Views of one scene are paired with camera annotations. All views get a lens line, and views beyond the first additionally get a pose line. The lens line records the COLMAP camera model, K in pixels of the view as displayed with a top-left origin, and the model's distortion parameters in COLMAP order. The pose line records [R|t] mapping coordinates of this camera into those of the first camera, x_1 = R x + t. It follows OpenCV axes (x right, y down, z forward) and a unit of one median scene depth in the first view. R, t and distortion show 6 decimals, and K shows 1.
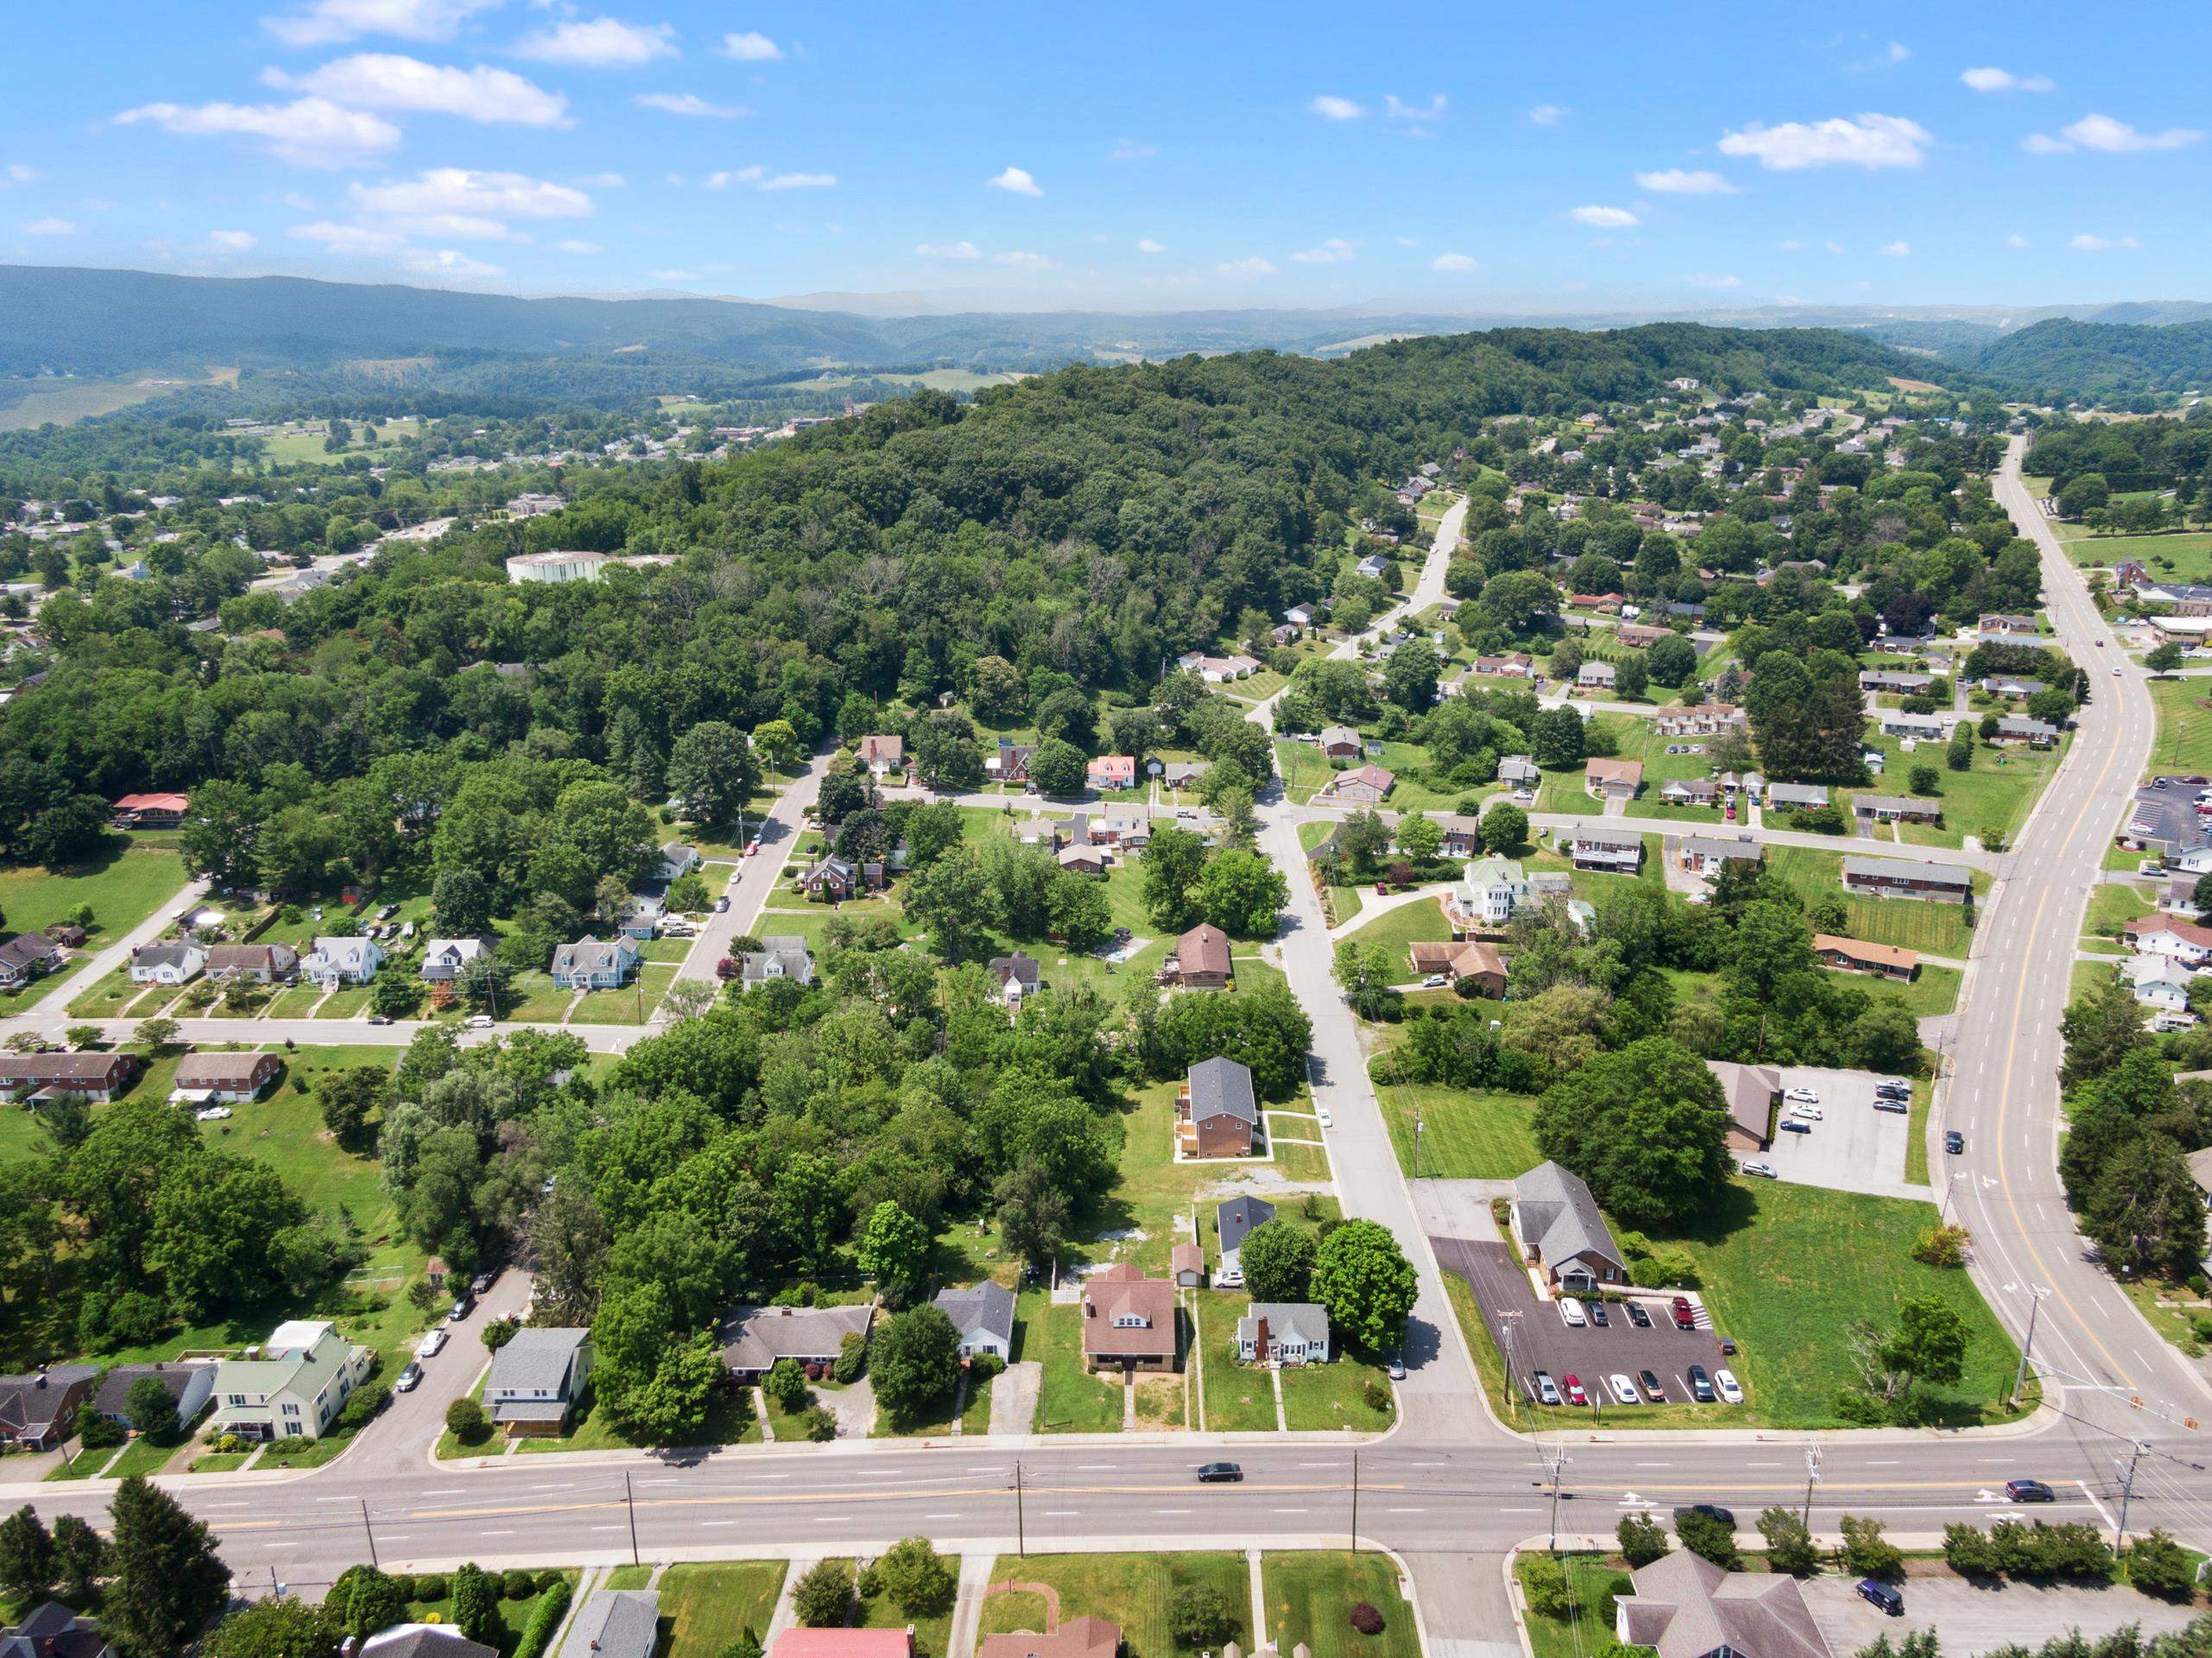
lens RADIAL K [[1592.0, 0, 1100.5], [0, 1592.0, 825.9], [0, 0, 1]] dist [0.055975, -0.084413]
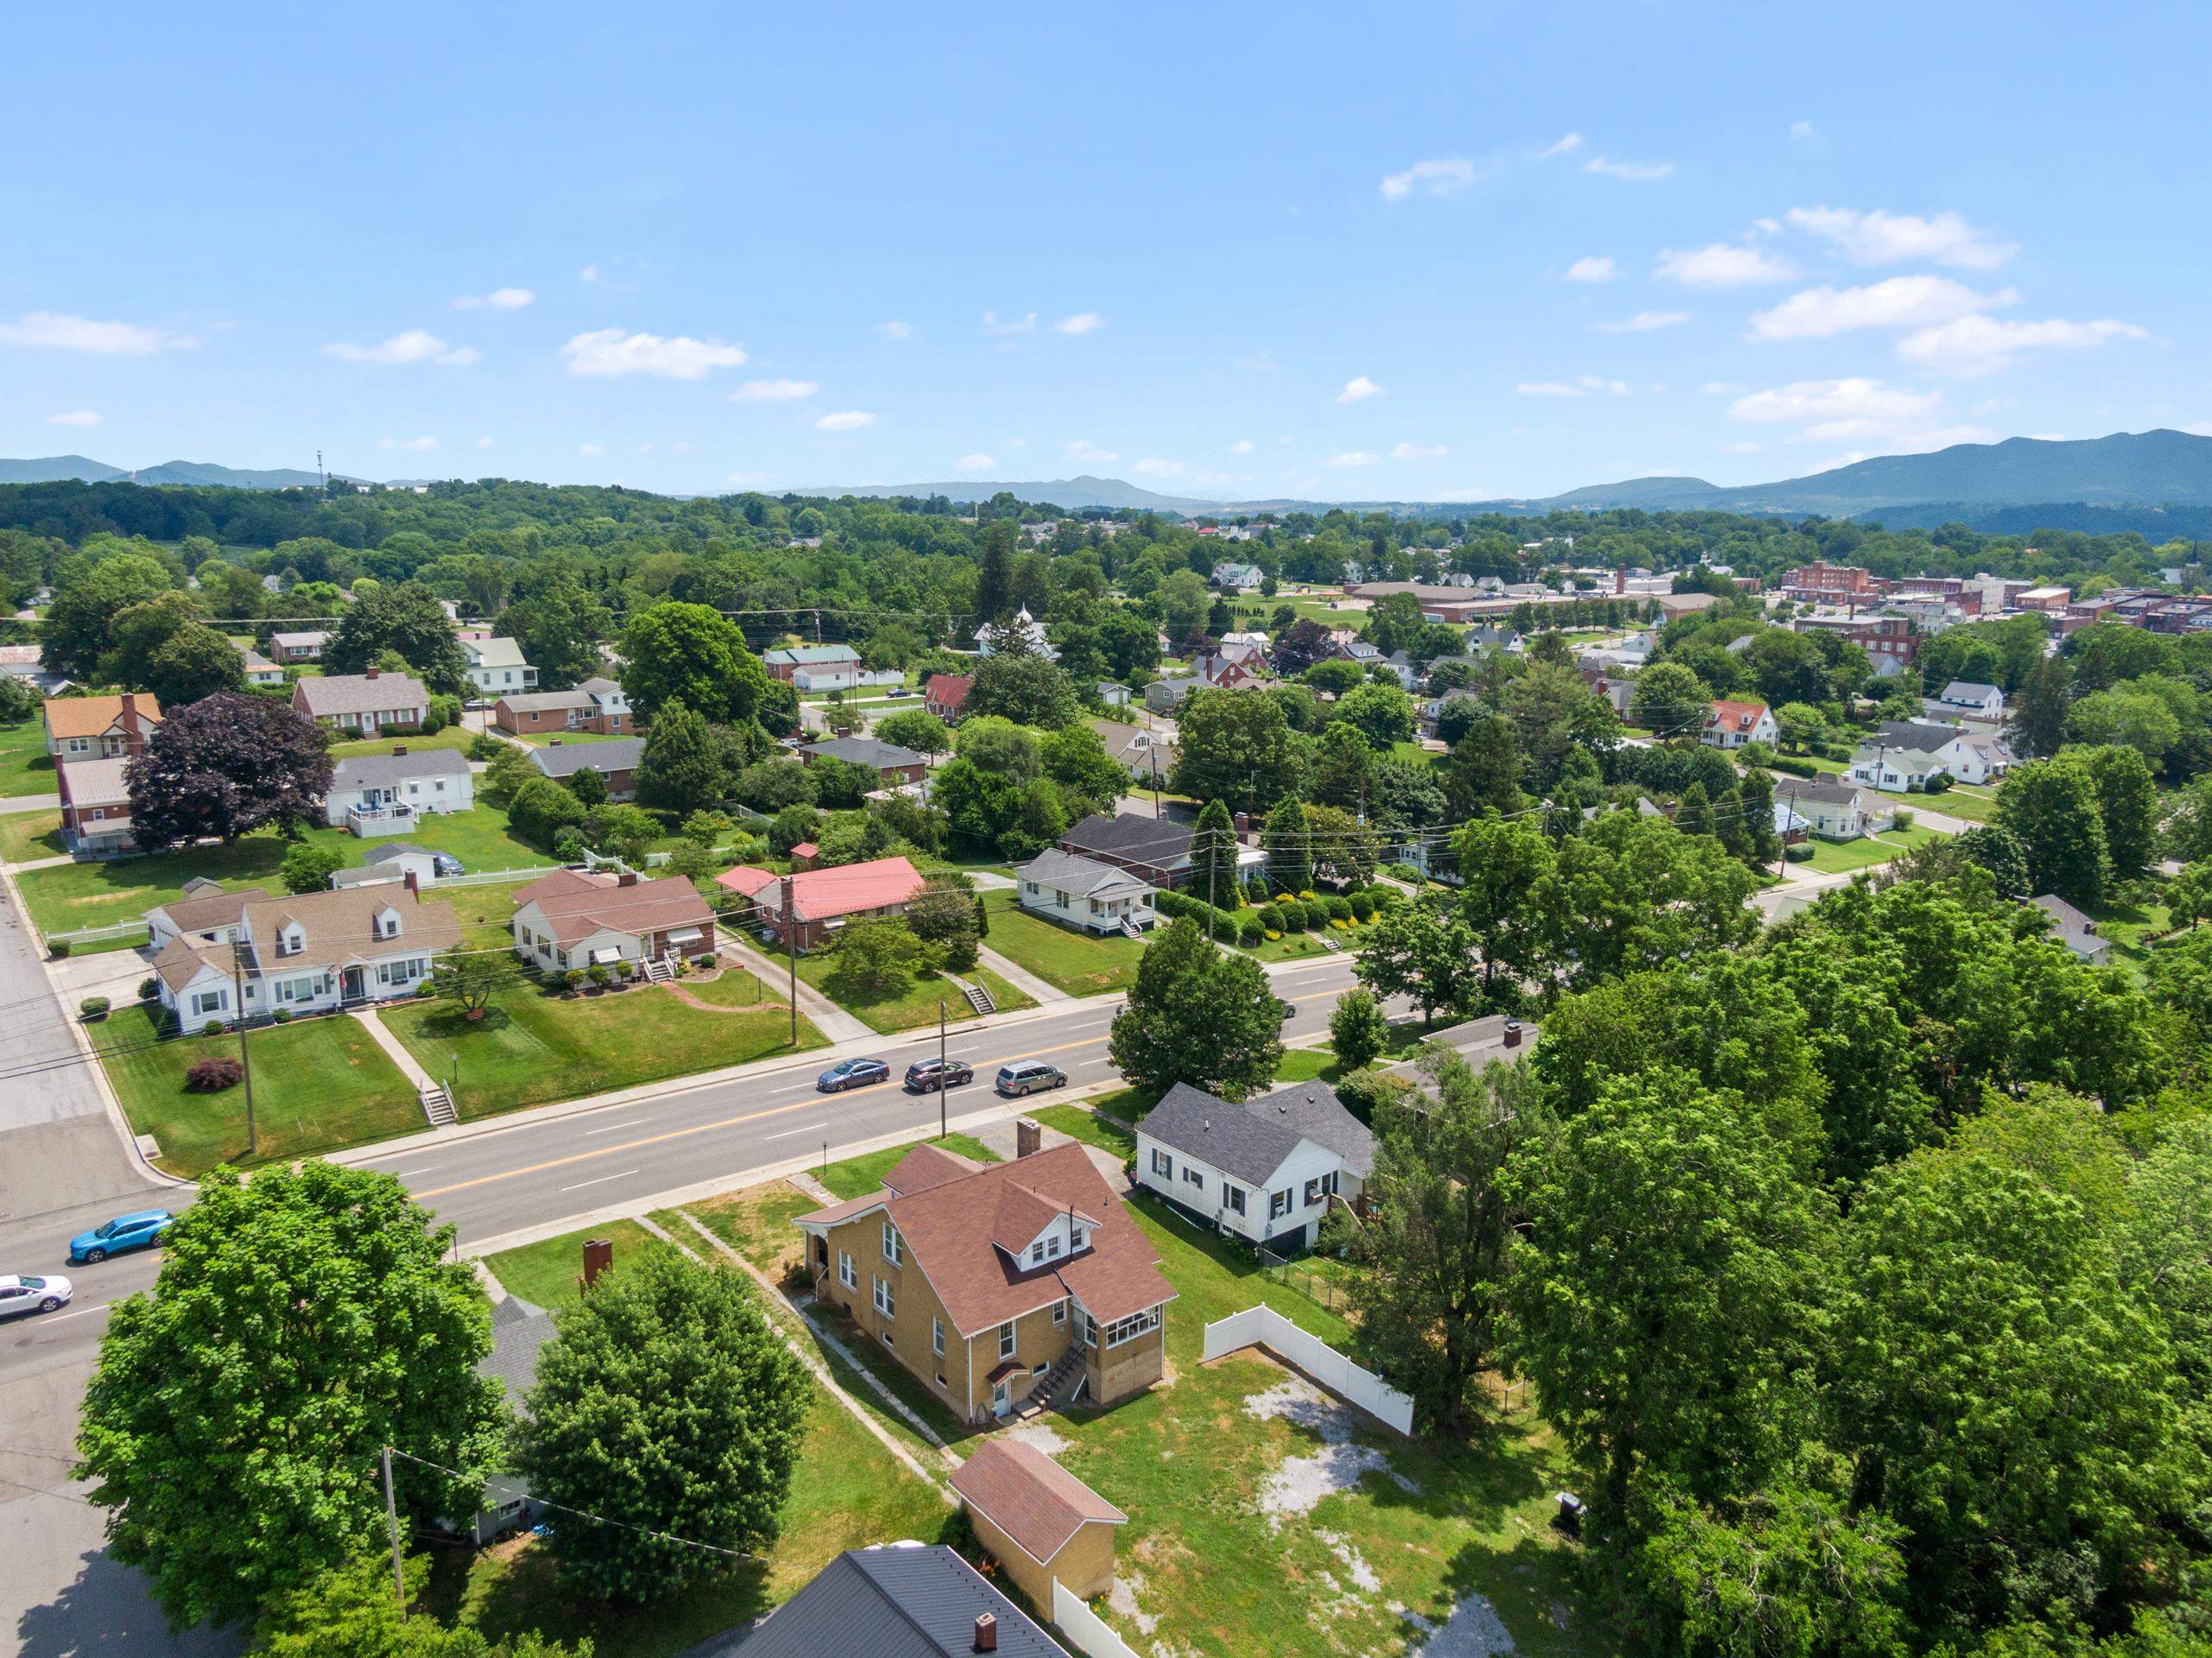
lens RADIAL K [[1591.8, 0, 1100.5], [0, 1591.8, 826.9], [0, 0, 1]] dist [0.037223, -0.042708]
pose [[-0.760454, 0.140996, -0.633901, 0.185267], [-0.195905, 0.880858, 0.430942, 0.040385], [0.619137, 0.451896, -0.642230, 1.014042]]
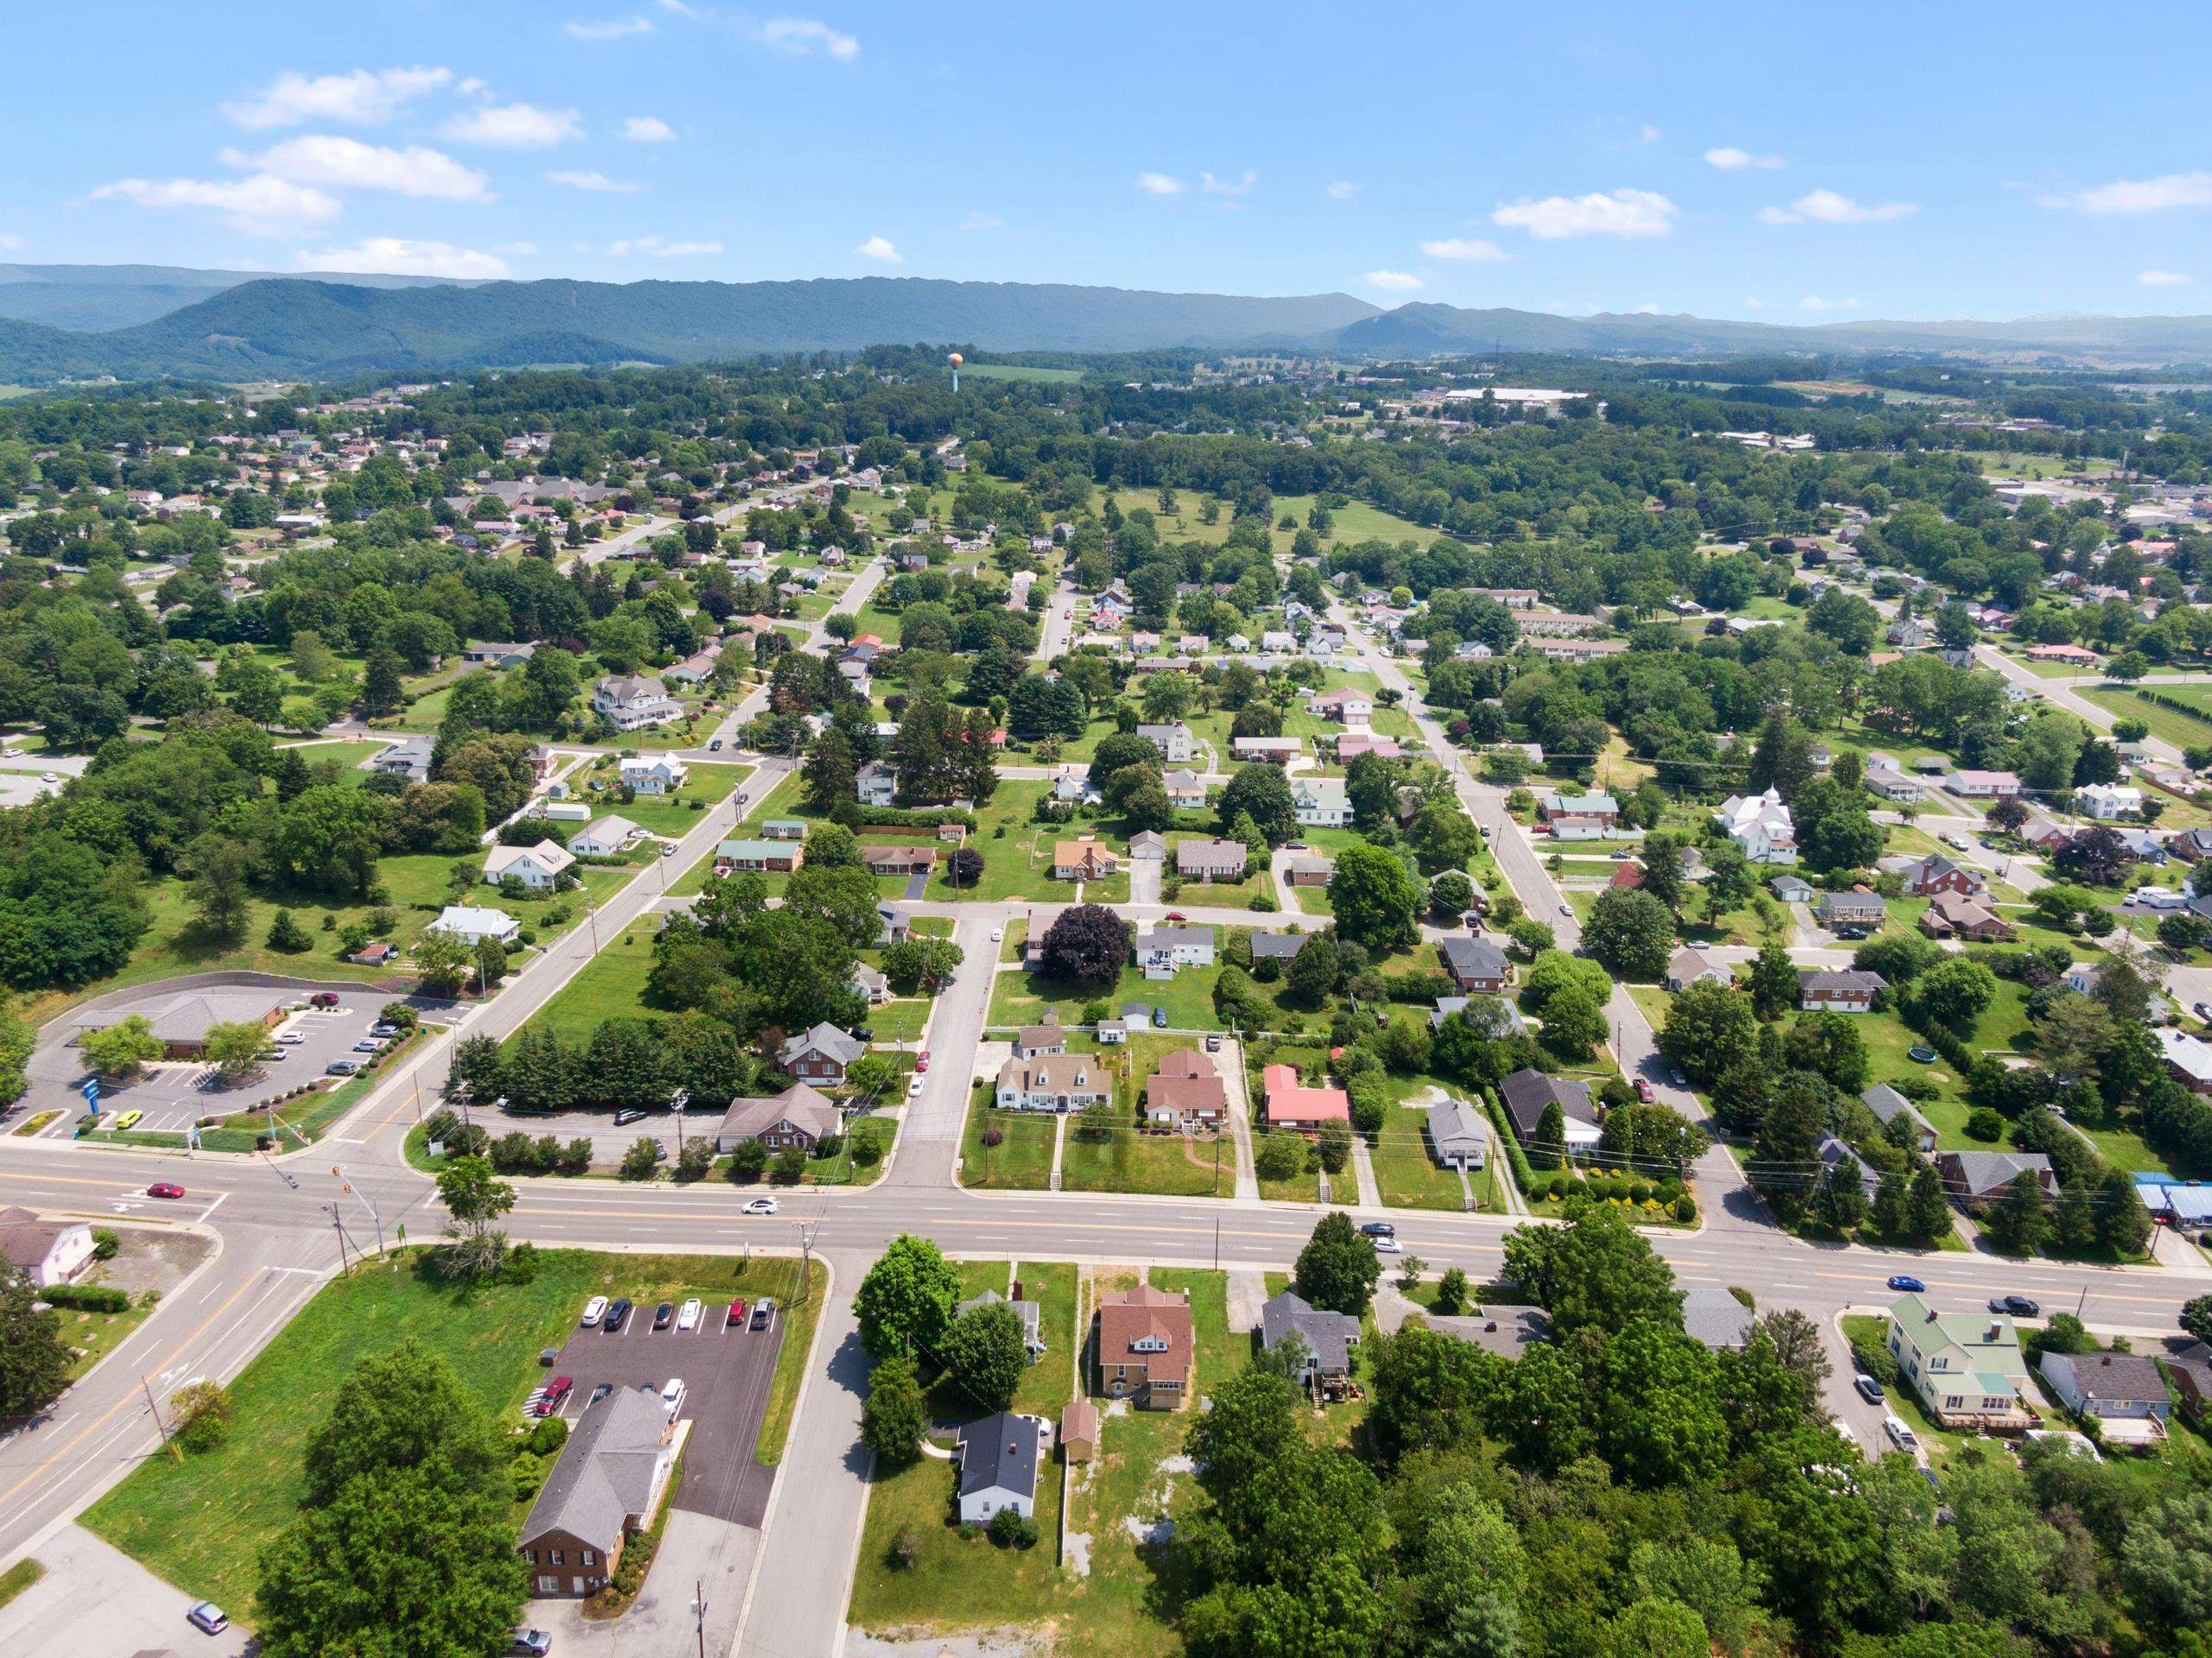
lens RADIAL K [[1592.0, 0, 1100.5], [0, 1592.0, 825.9], [0, 0, 1]] dist [0.055975, -0.084413]
pose [[-0.999972, 0.006990, -0.002642, 0.038852], [0.004129, 0.811530, 0.584296, -0.440613], [0.006228, 0.584268, -0.811537, 1.351491]]
